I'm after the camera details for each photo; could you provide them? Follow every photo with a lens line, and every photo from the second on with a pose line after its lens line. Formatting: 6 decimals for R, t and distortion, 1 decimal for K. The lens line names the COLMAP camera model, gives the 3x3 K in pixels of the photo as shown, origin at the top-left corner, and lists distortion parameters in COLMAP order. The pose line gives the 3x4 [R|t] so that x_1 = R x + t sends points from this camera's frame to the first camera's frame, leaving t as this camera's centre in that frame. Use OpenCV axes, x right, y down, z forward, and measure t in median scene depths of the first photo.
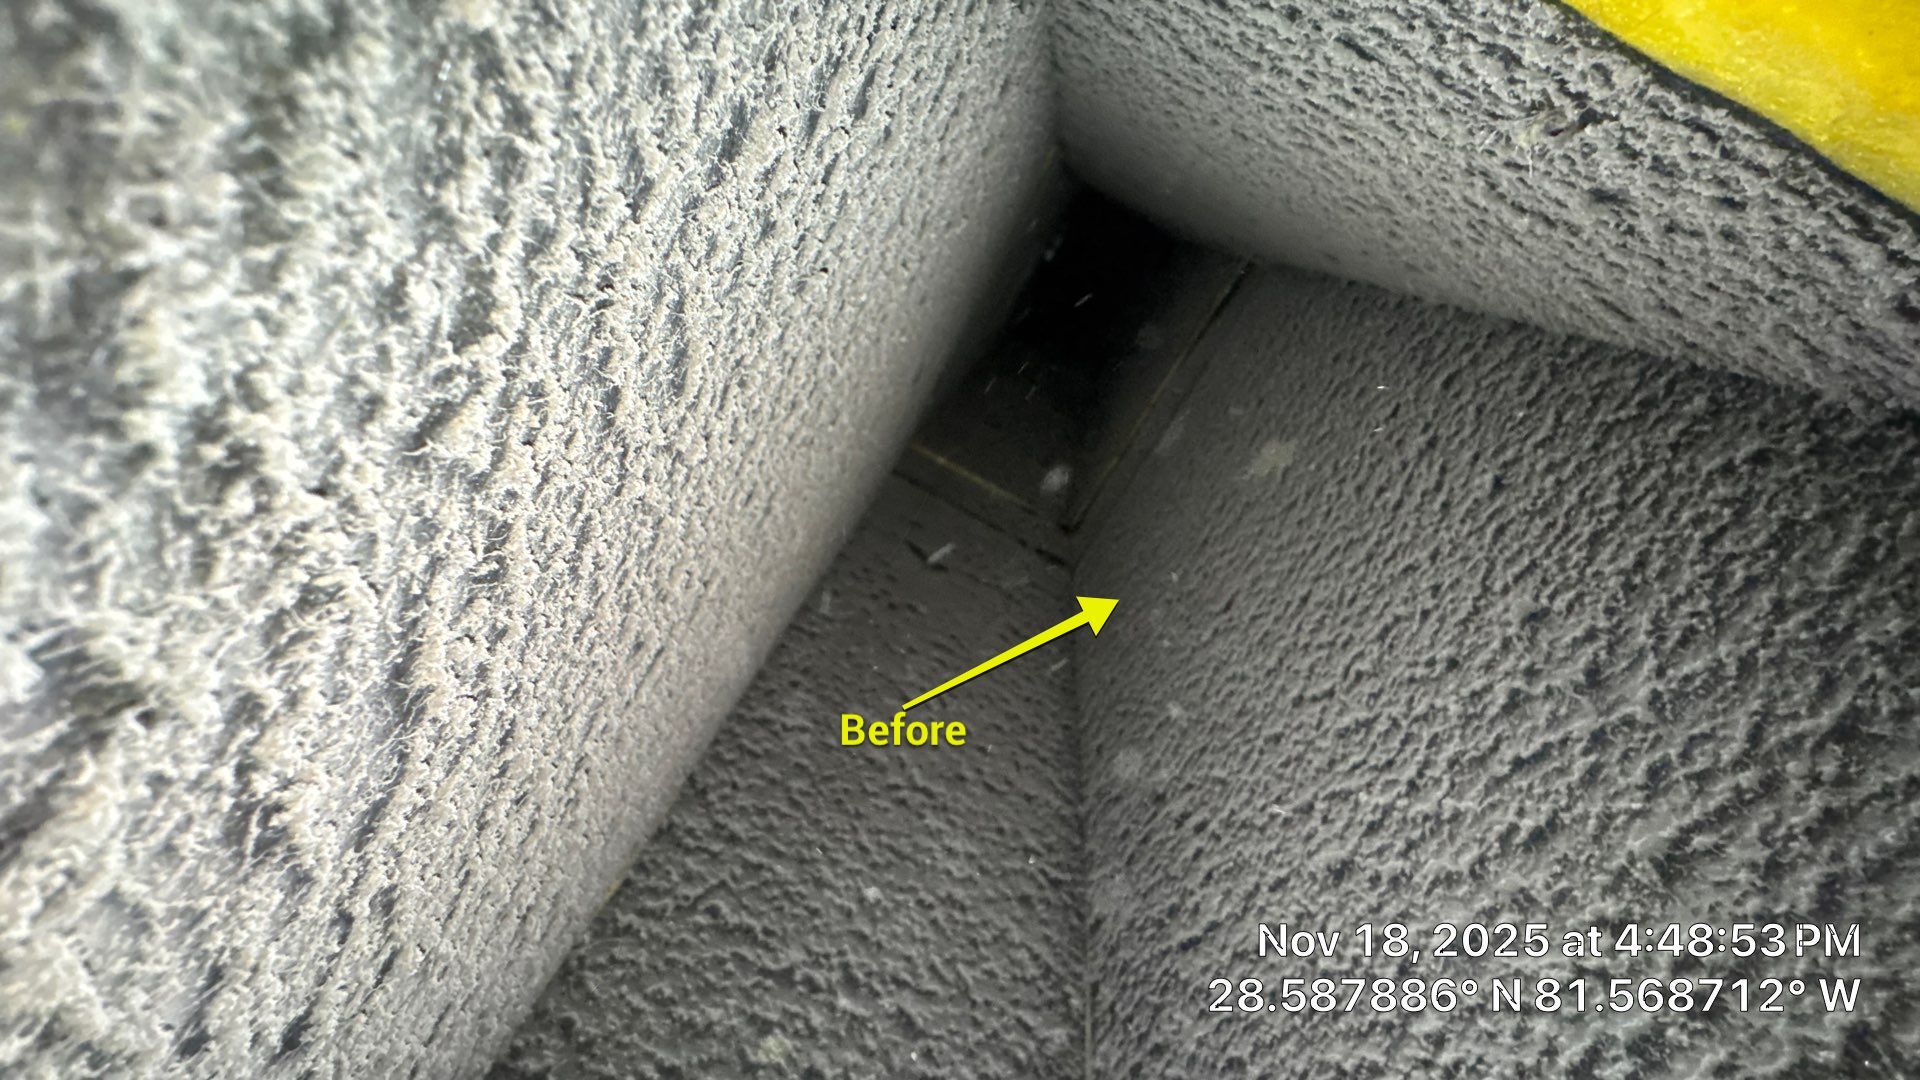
lens RADIAL K [[766.7, 0, 955.8], [0, 766.7, 543.2], [0, 0, 1]] dist [-0.003128, 0.000450]
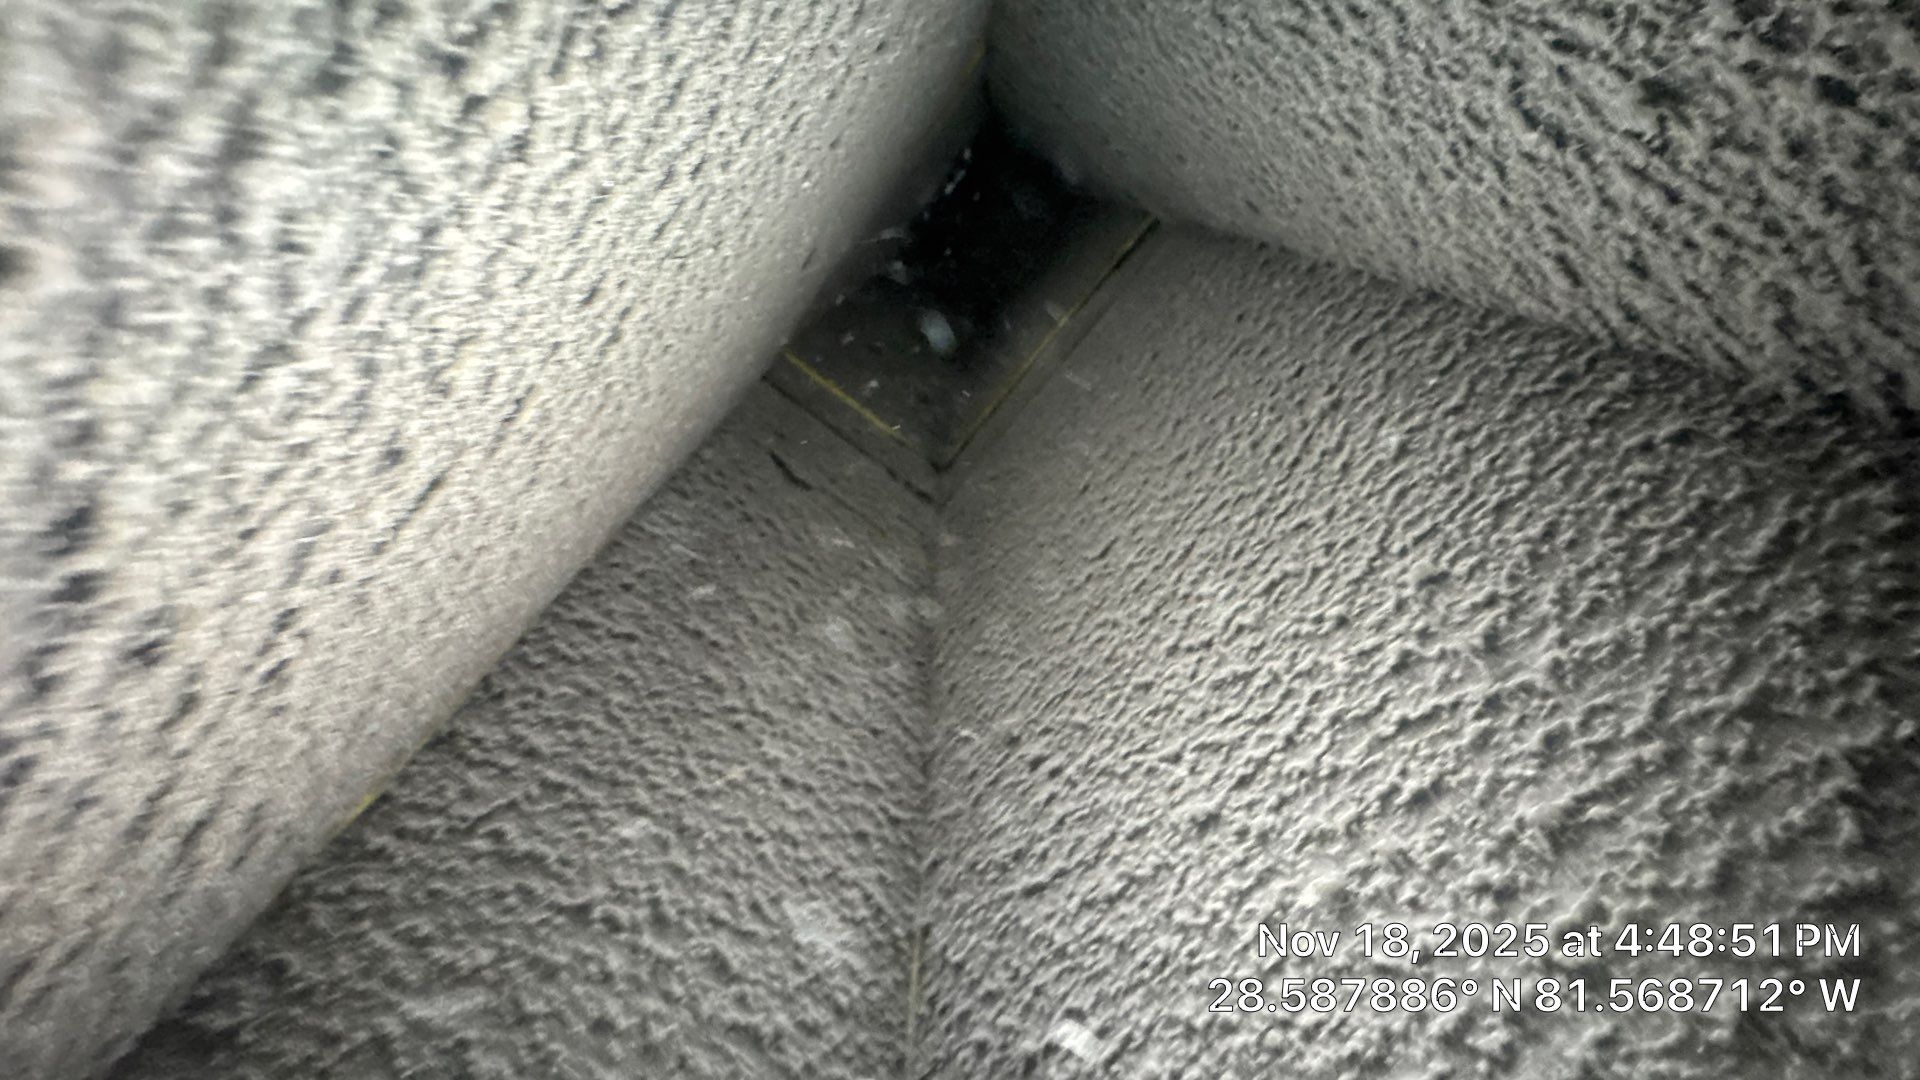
lens RADIAL K [[757.6, 0, 947.9], [0, 757.6, 538.8], [0, 0, 1]] dist [-0.000760, 0.000061]
pose [[0.975837, 0.114799, 0.185911, -0.036341], [-0.126107, 0.990748, 0.050148, 0.075514], [-0.178434, -0.072381, 0.981286, 0.167707]]
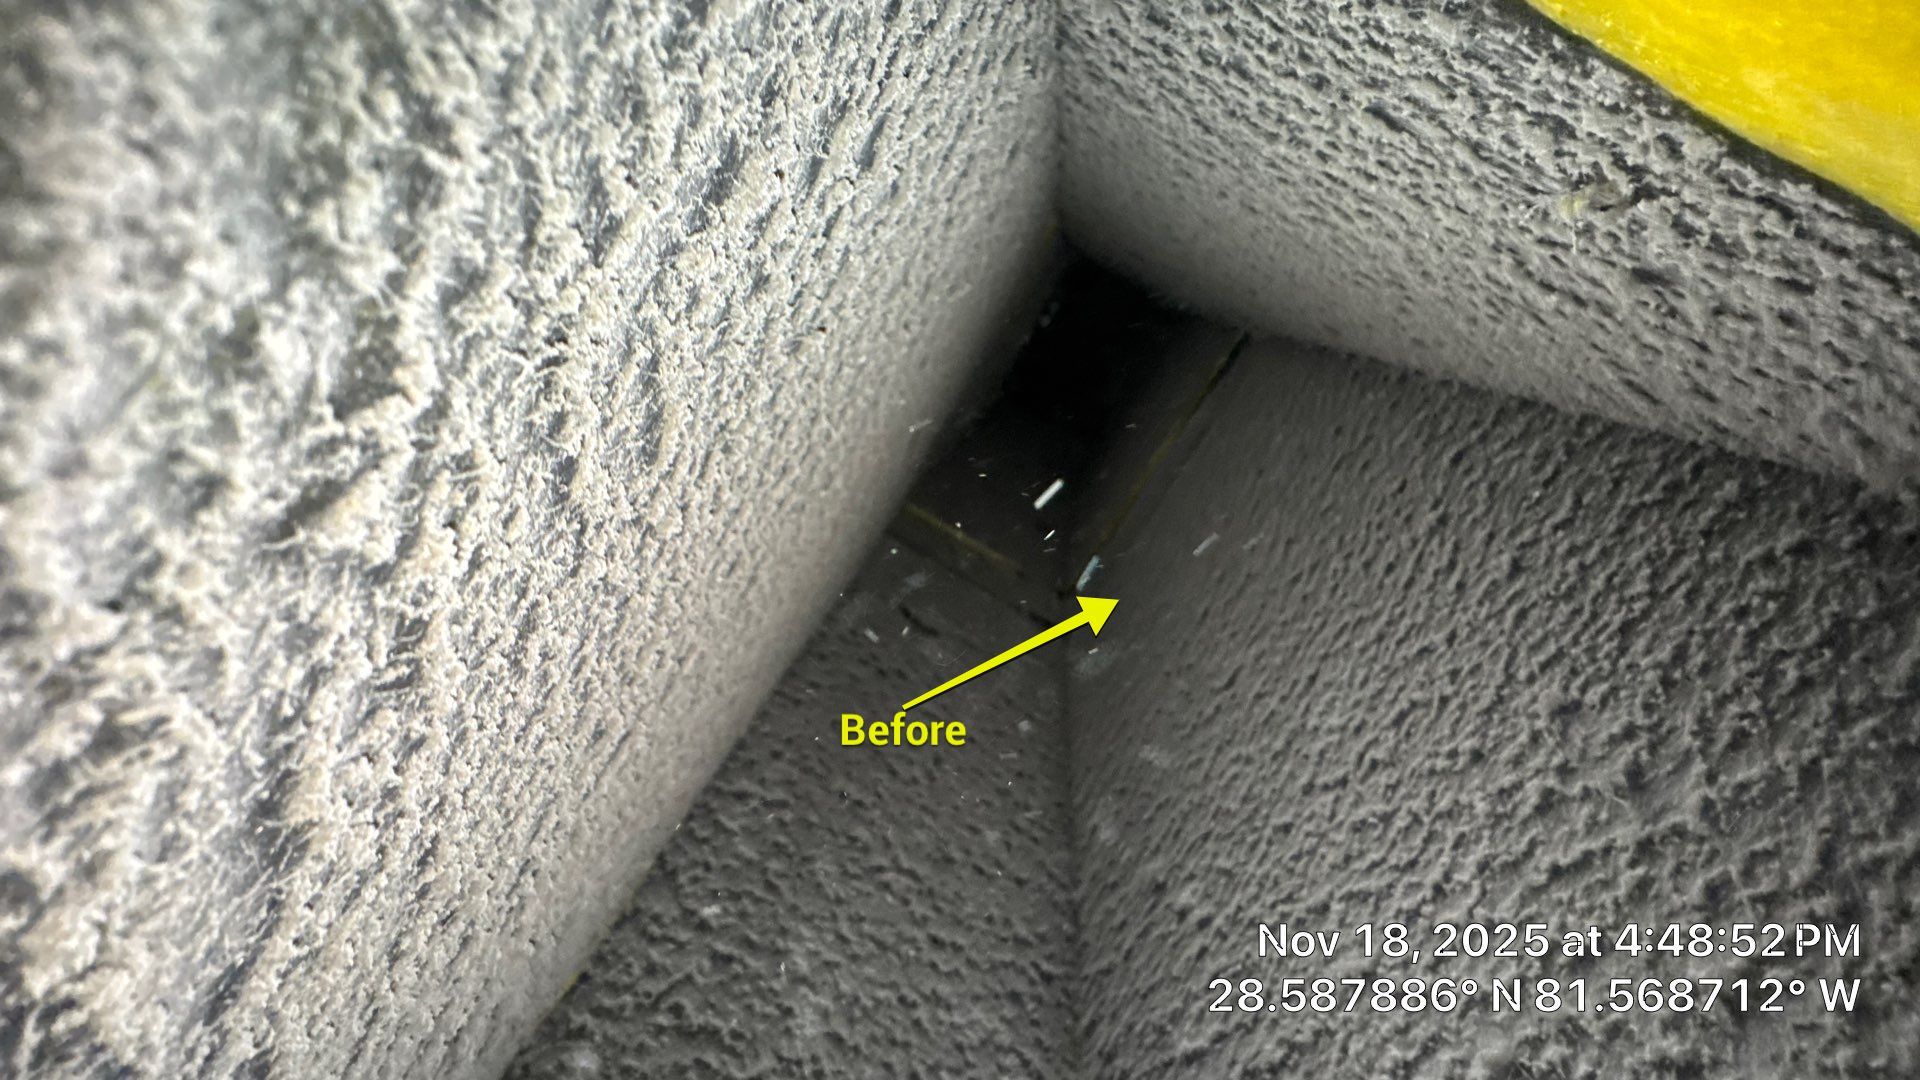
lens RADIAL K [[766.7, 0, 955.8], [0, 766.7, 543.2], [0, 0, 1]] dist [-0.003128, 0.000450]
pose [[0.999650, 0.024069, 0.011006, -0.008562], [-0.023171, 0.996878, -0.075480, -0.019848], [-0.012788, 0.075198, 0.997087, 0.056802]]
